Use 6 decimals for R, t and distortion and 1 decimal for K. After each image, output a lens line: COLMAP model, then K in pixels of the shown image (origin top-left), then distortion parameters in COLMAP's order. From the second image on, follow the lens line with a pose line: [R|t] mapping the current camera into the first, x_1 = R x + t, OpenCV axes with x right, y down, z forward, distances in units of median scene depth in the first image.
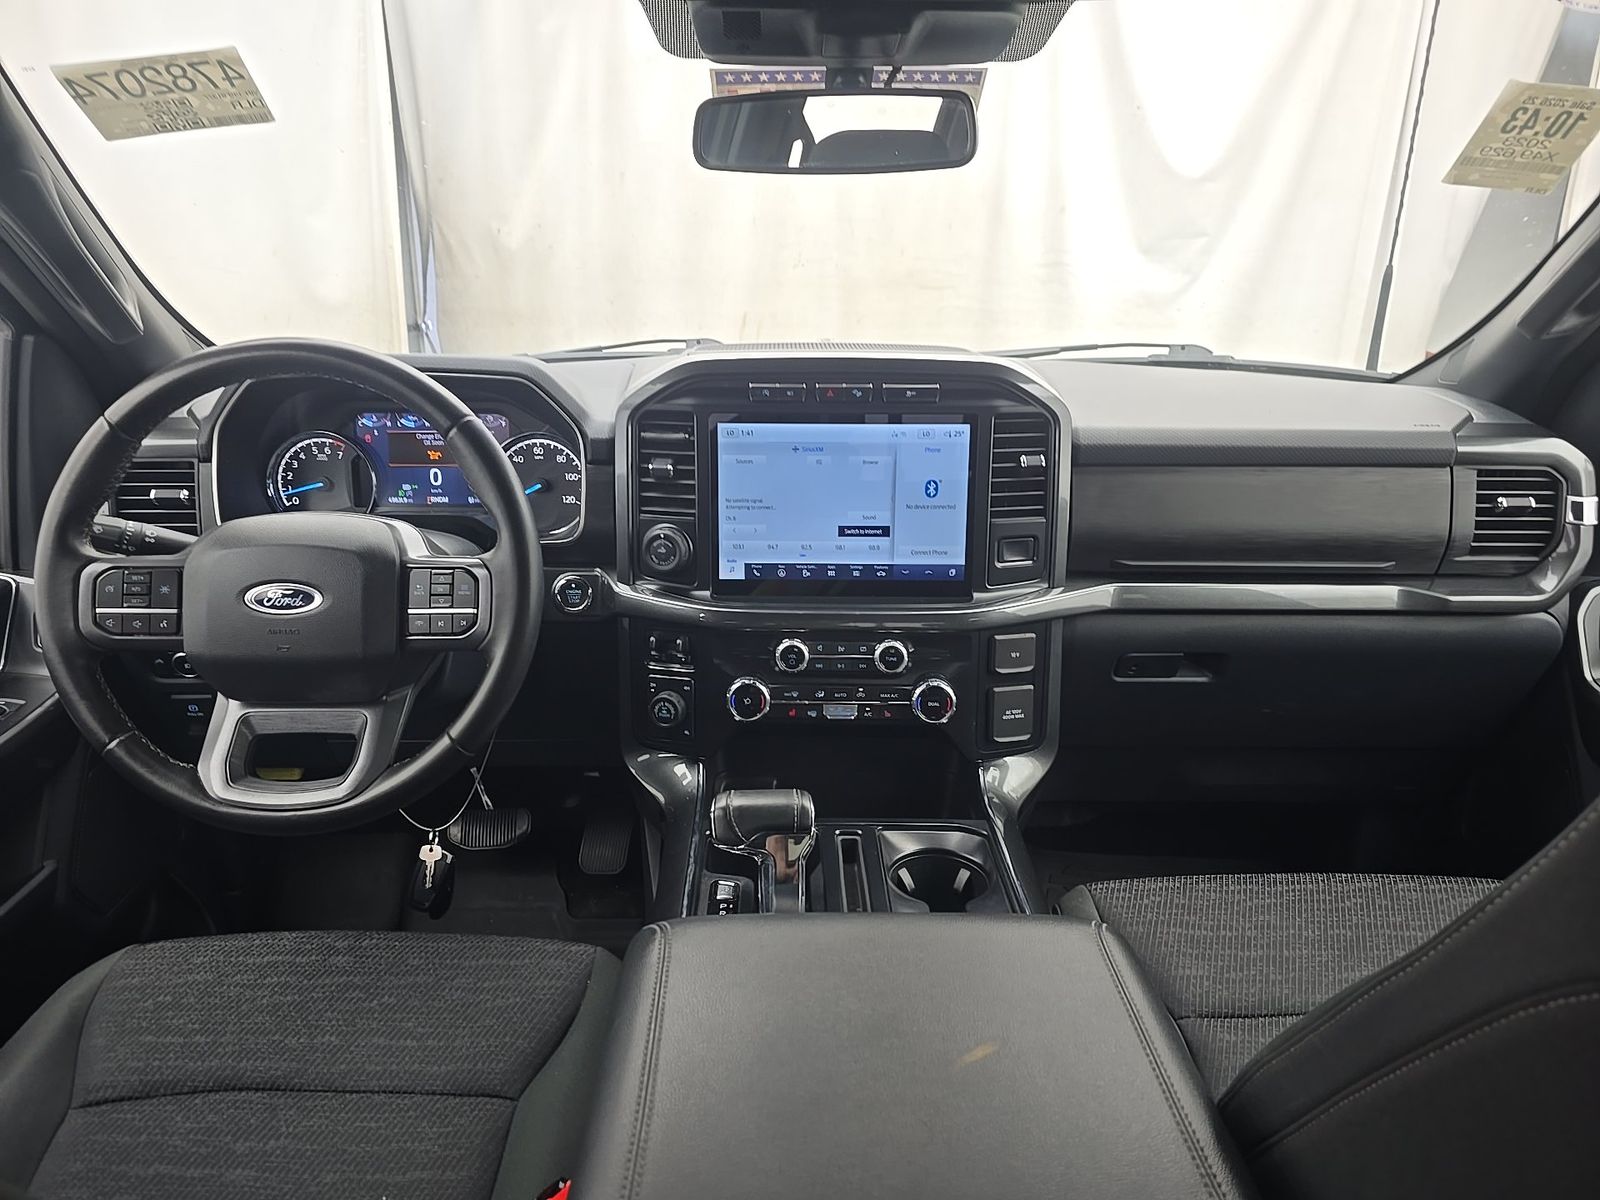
lens RADIAL K [[1089.8, 0, 795.1], [0, 1089.8, 603.5], [0, 0, 1]] dist [0.042711, -0.042865]
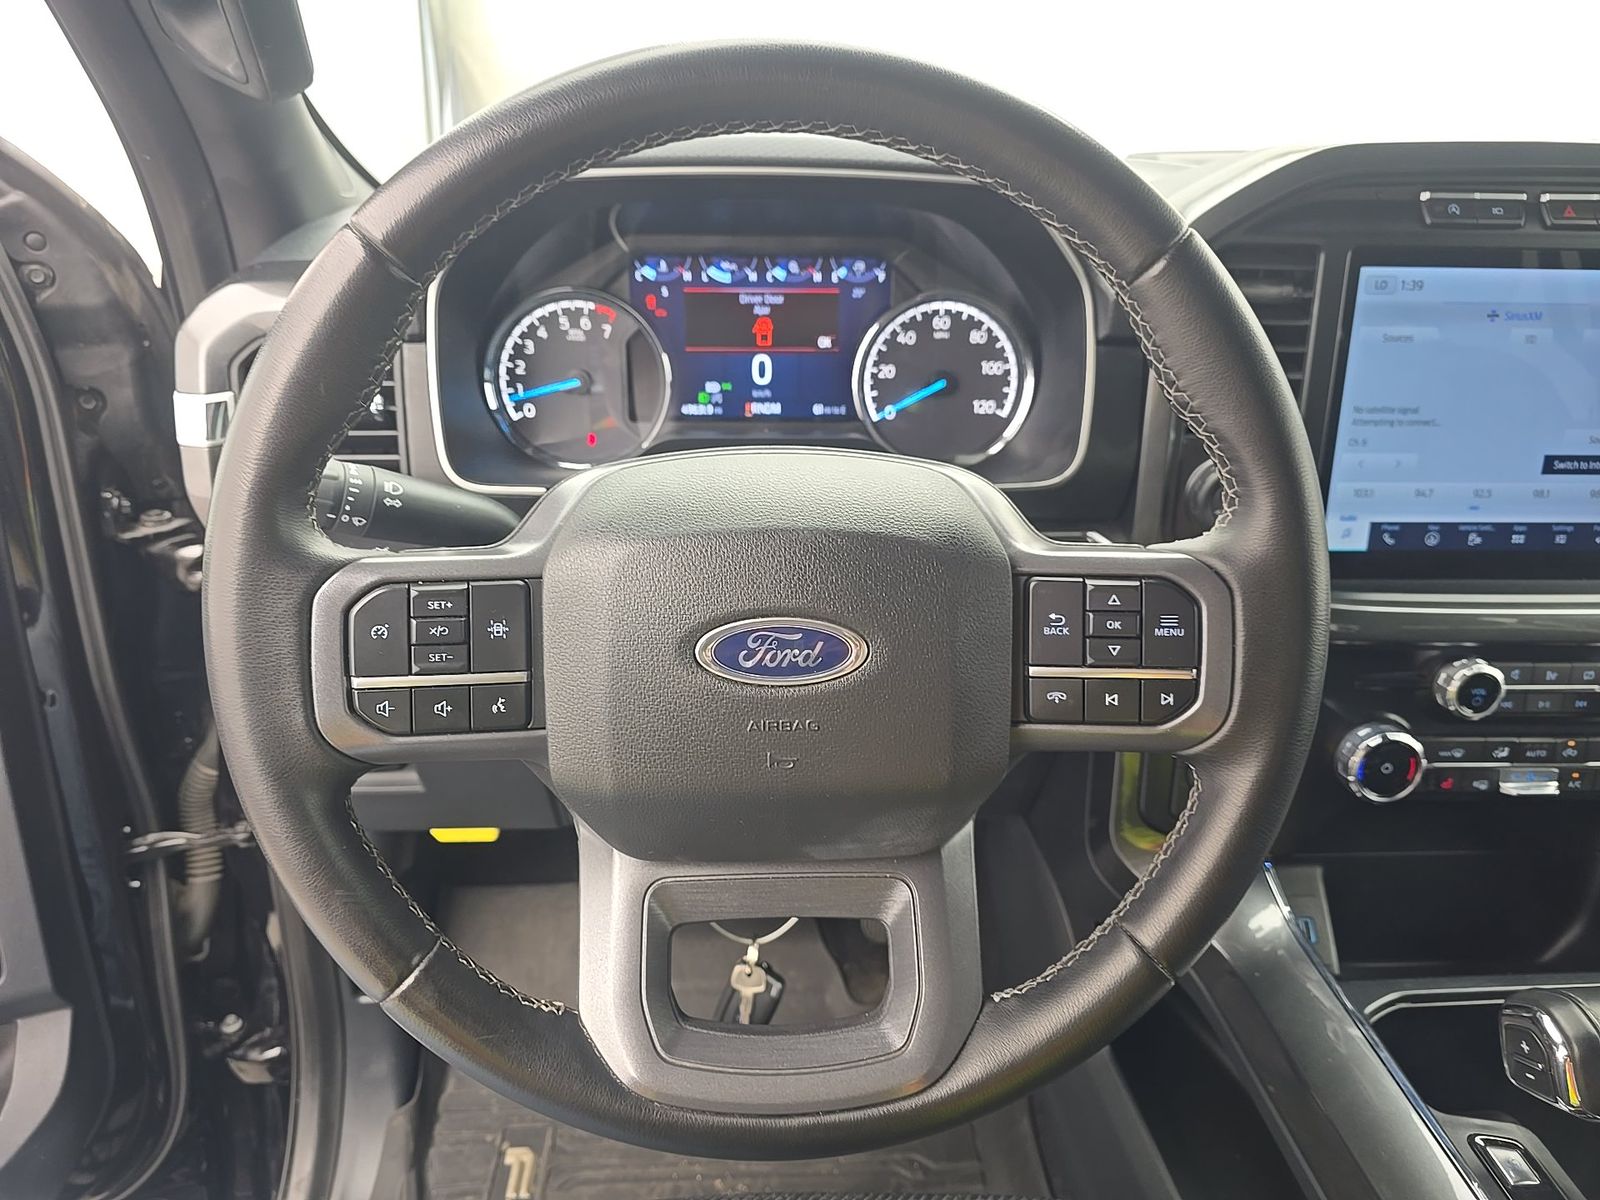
lens RADIAL K [[1136.2, 0, 800.0], [0, 1136.2, 600.0], [0, 0, 1]] dist [0.058081, -0.085366]
pose [[0.999549, -0.006392, 0.029352, -0.357375], [0.003870, 0.996356, 0.085205, -0.048387], [-0.029789, -0.085053, 0.995931, 0.415048]]
